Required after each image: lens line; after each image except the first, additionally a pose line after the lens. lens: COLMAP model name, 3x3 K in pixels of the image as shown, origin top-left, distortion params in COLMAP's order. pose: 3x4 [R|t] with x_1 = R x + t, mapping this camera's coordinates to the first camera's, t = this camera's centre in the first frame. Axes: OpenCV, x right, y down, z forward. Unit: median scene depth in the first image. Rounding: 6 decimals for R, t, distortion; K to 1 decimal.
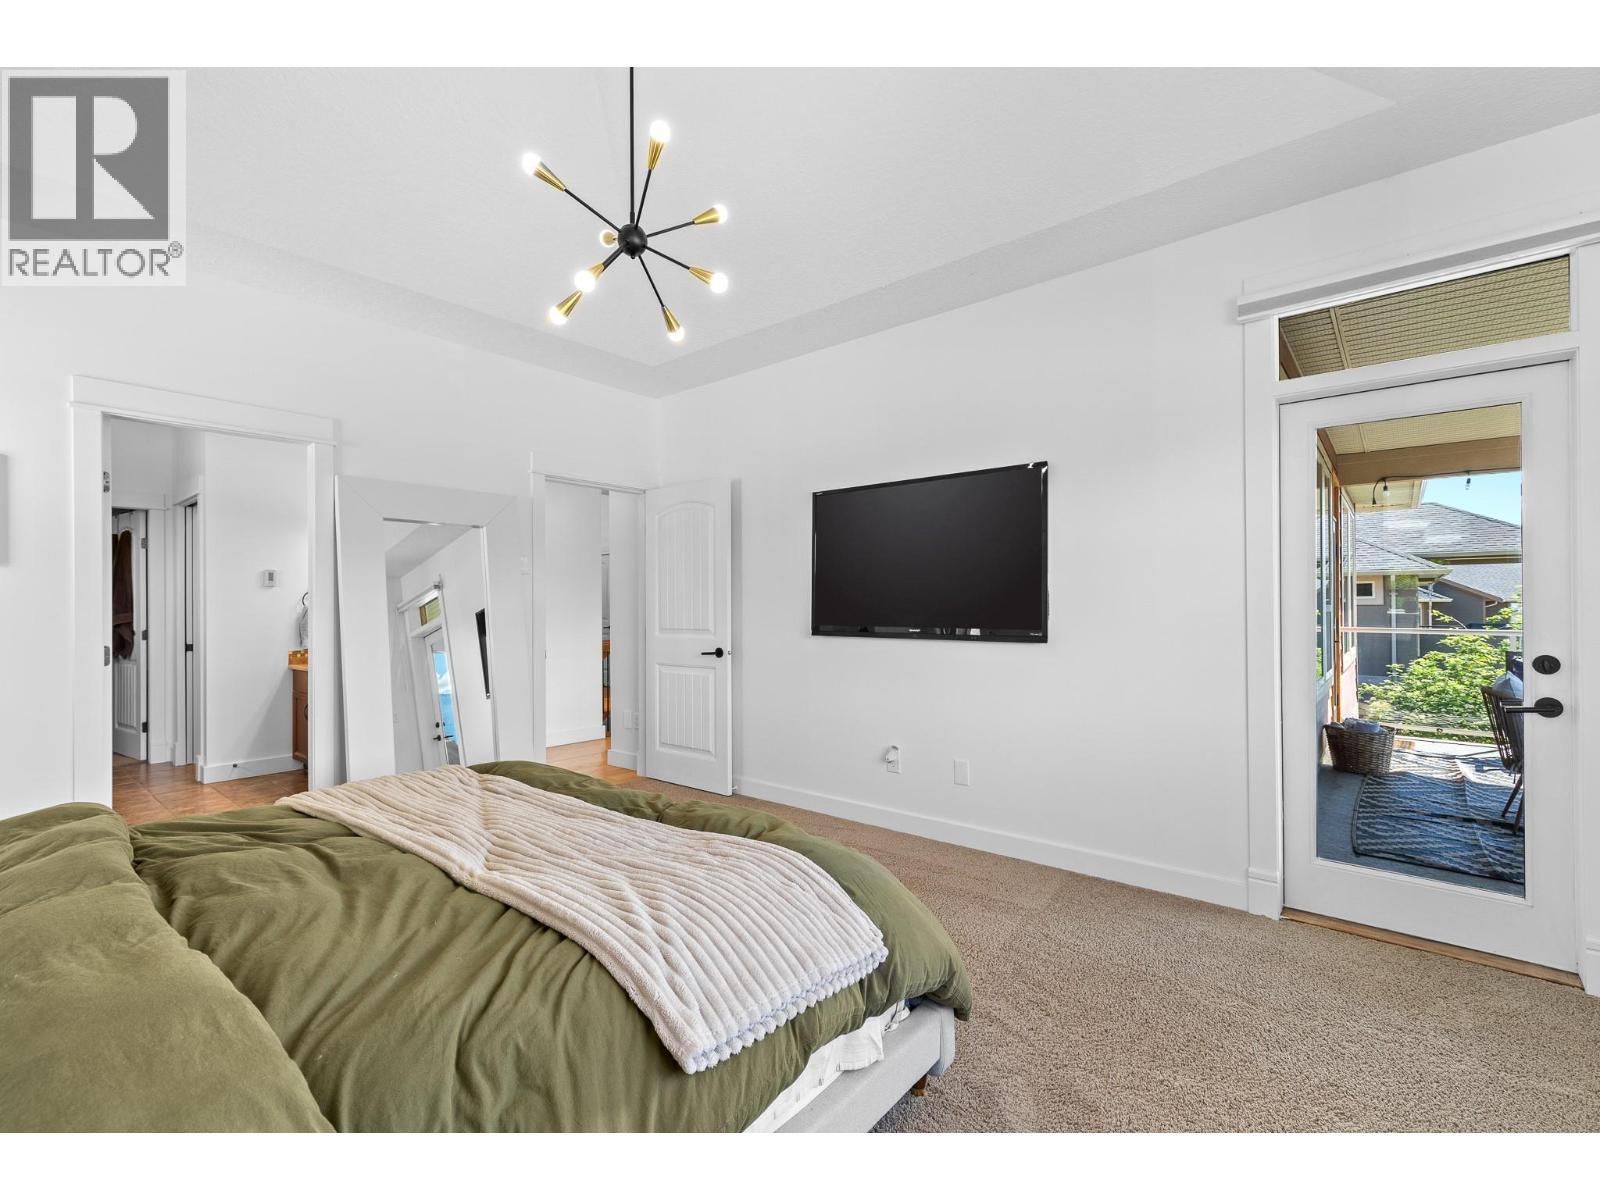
lens RADIAL K [[724.9, 0, 810.4], [0, 724.9, 602.8], [0, 0, 1]] dist [0.003121, -0.000521]
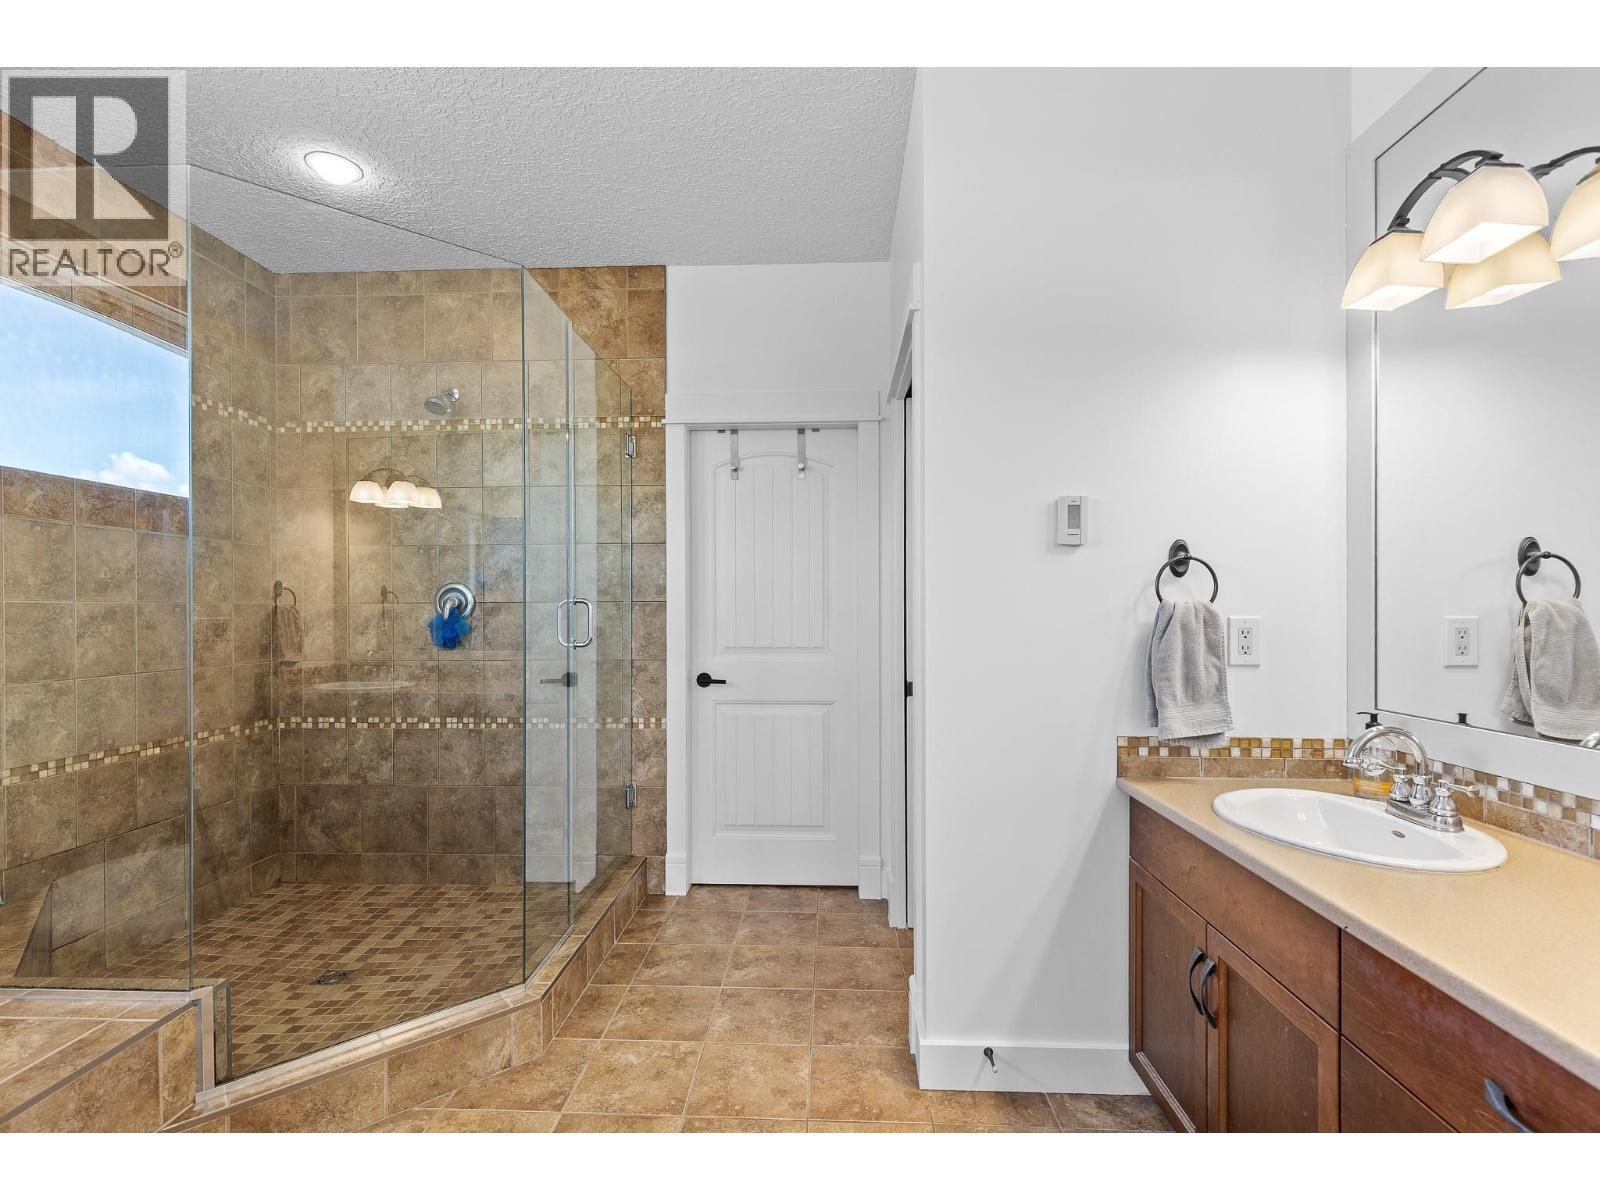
lens RADIAL K [[724.9, 0, 798.7], [0, 724.9, 611.9], [0, 0, 1]] dist [0.003121, -0.000521]
pose [[0.607077, 0.009281, -0.794589, -0.509808], [0.002420, 0.999906, 0.013528, 0.003673], [0.794640, -0.010135, 0.606997, 0.639518]]
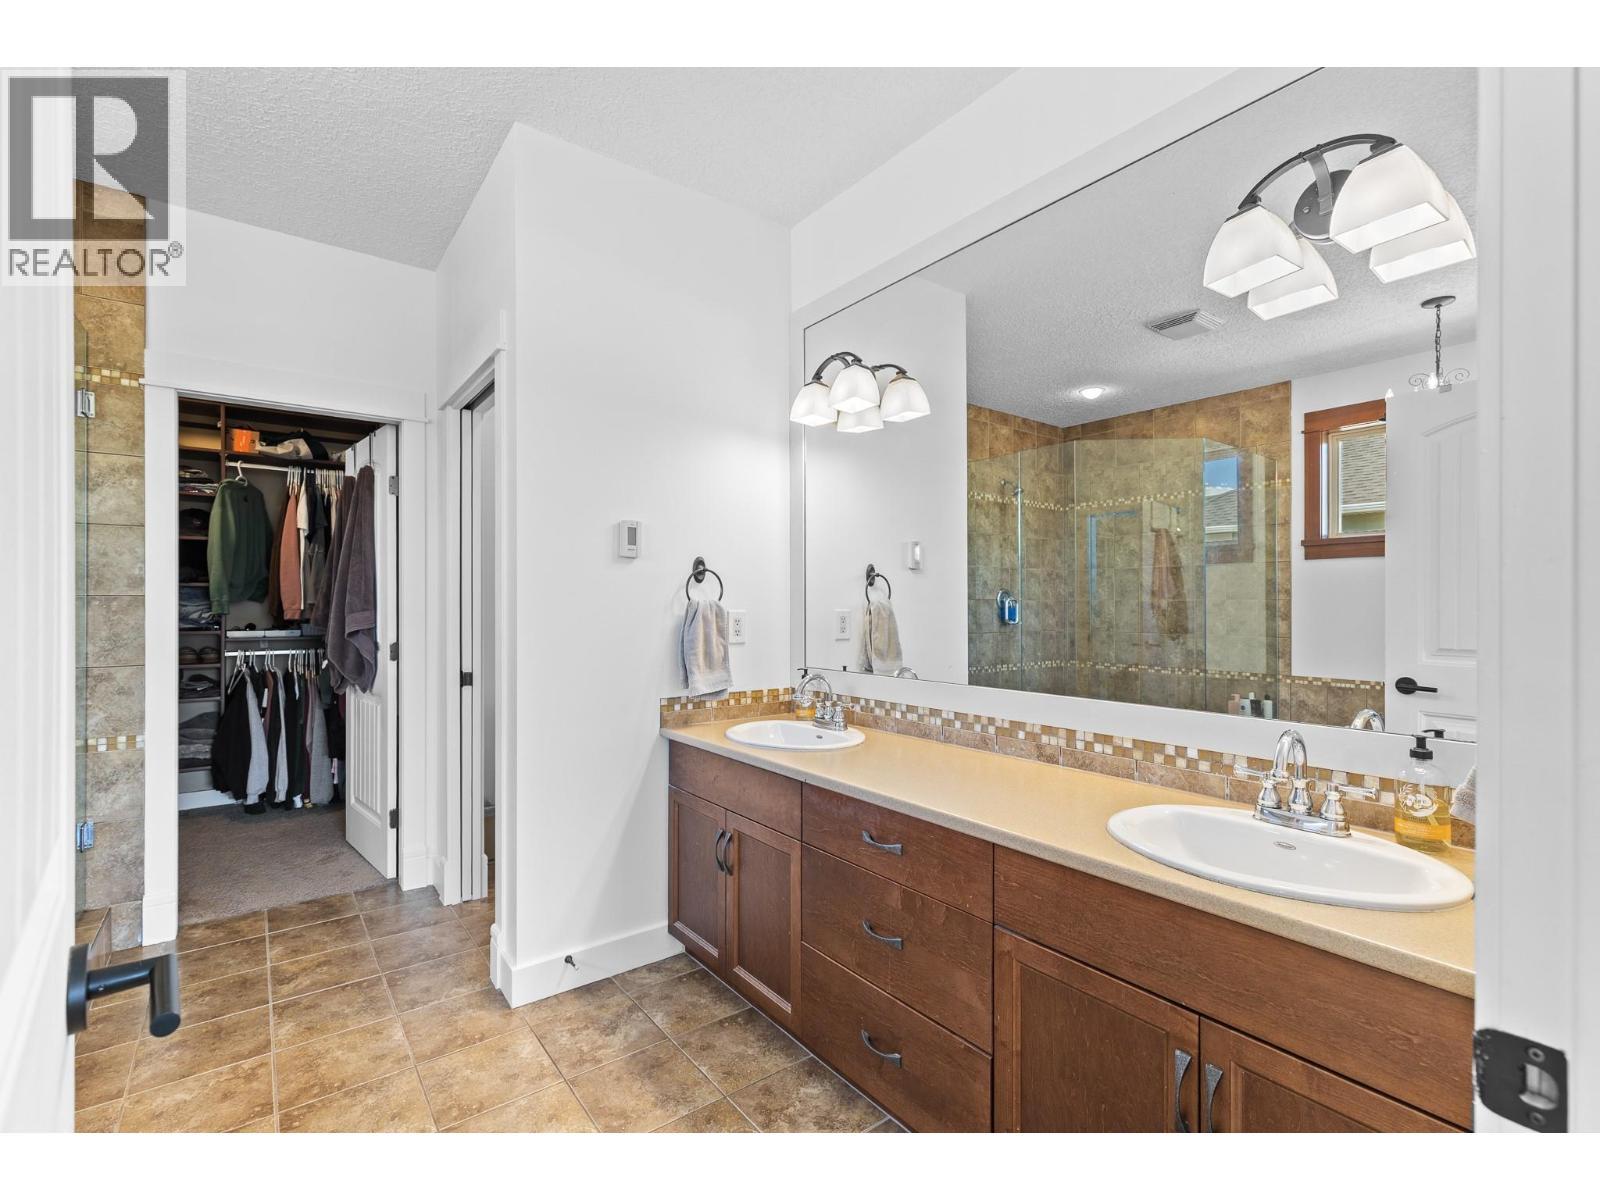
lens RADIAL K [[724.9, 0, 787.6], [0, 724.9, 603.8], [0, 0, 1]] dist [0.003121, -0.000521]
pose [[0.972914, 0.006862, -0.231066, -0.502651], [-0.005553, 0.999965, 0.006314, 0.002979], [0.231101, -0.004860, 0.972918, 0.537896]]
